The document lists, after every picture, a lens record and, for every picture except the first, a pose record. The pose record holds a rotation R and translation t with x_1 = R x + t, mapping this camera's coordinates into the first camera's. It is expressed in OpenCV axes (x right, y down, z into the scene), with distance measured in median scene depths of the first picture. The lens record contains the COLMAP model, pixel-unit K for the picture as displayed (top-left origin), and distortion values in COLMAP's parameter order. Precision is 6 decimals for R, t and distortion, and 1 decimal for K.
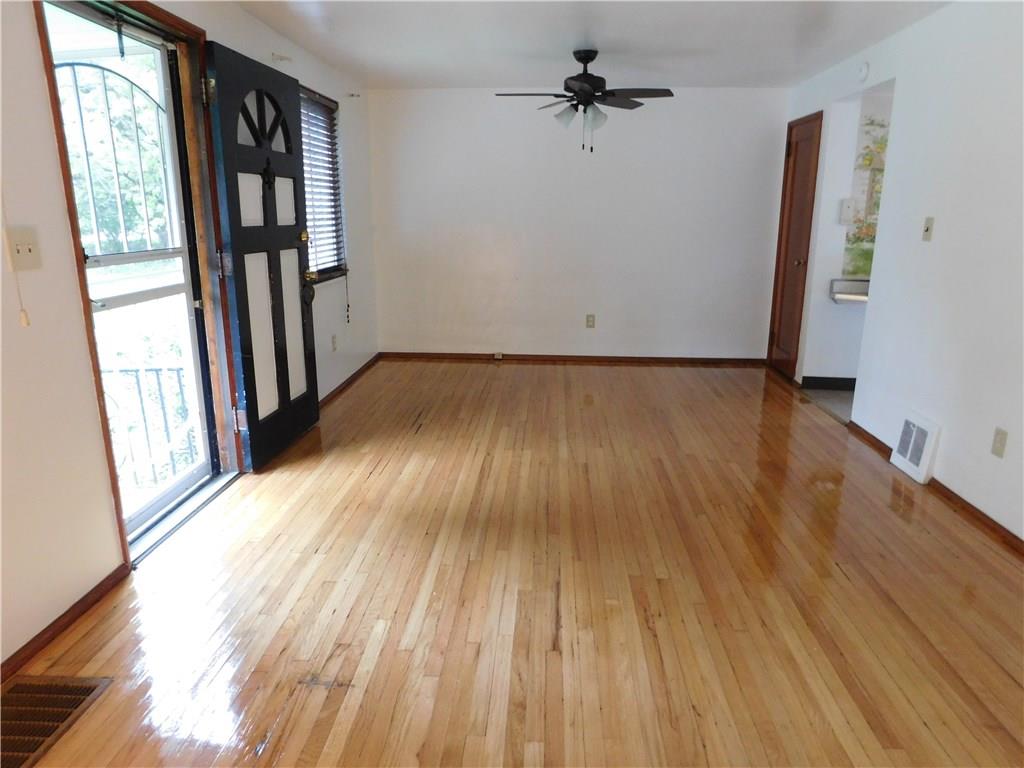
lens RADIAL K [[682.8, 0, 514.9], [0, 682.8, 382.6], [0, 0, 1]] dist [-0.048783, 0.042200]
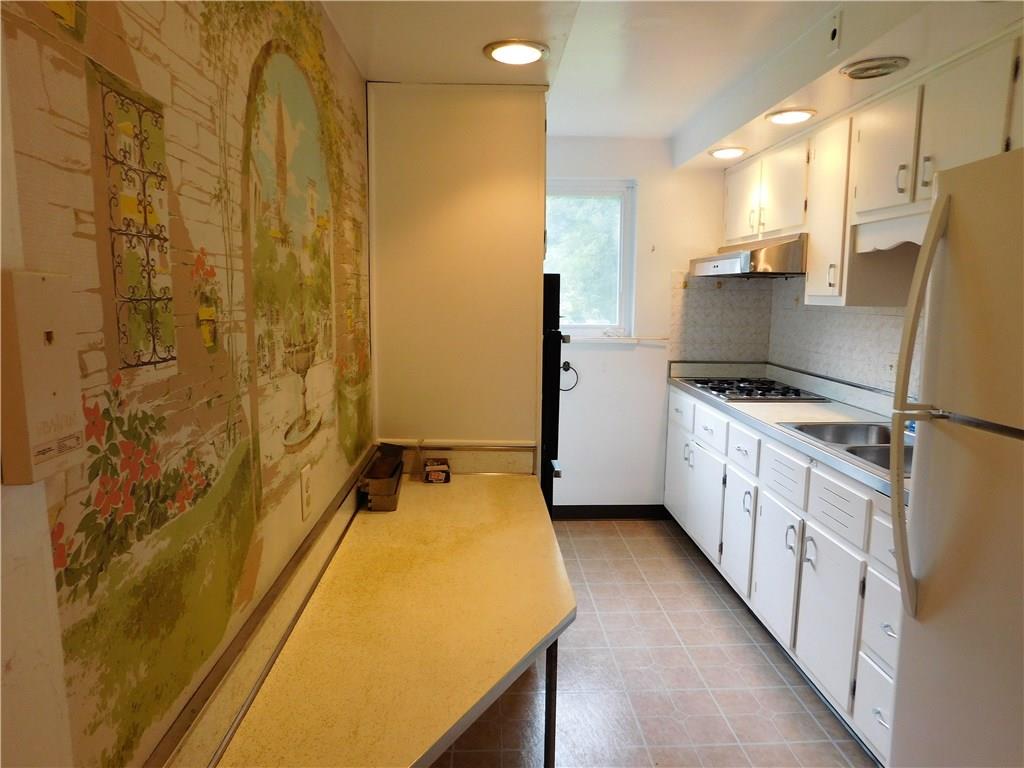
lens RADIAL K [[682.8, 0, 513.7], [0, 682.8, 383.4], [0, 0, 1]] dist [-0.048783, 0.042200]
pose [[-0.102322, -0.136758, 0.985306, 0.368336], [0.243706, 0.956873, 0.158120, -0.252639], [-0.964437, 0.256304, -0.064580, 0.937569]]
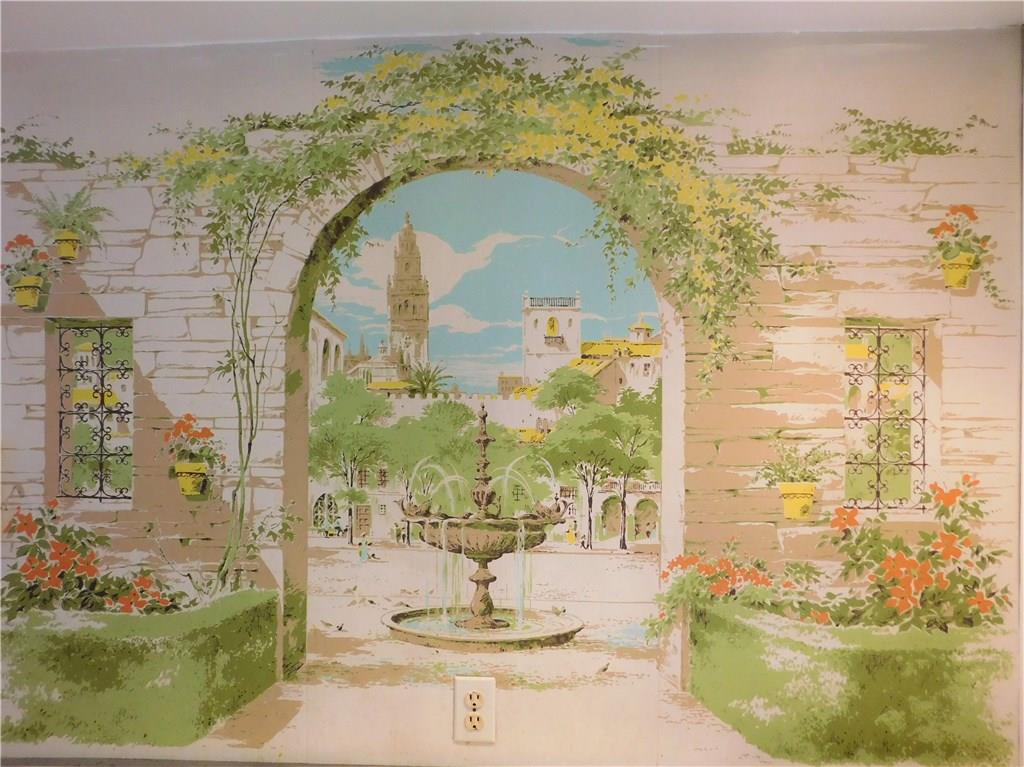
lens RADIAL K [[682.8, 0, 512.4], [0, 682.8, 381.4], [0, 0, 1]] dist [-0.048783, 0.042200]
pose [[0.999939, -0.011058, -0.000509, 0.701553], [0.010587, 0.968710, -0.247971, -0.230909], [0.003235, 0.247950, 0.968767, 0.760226]]
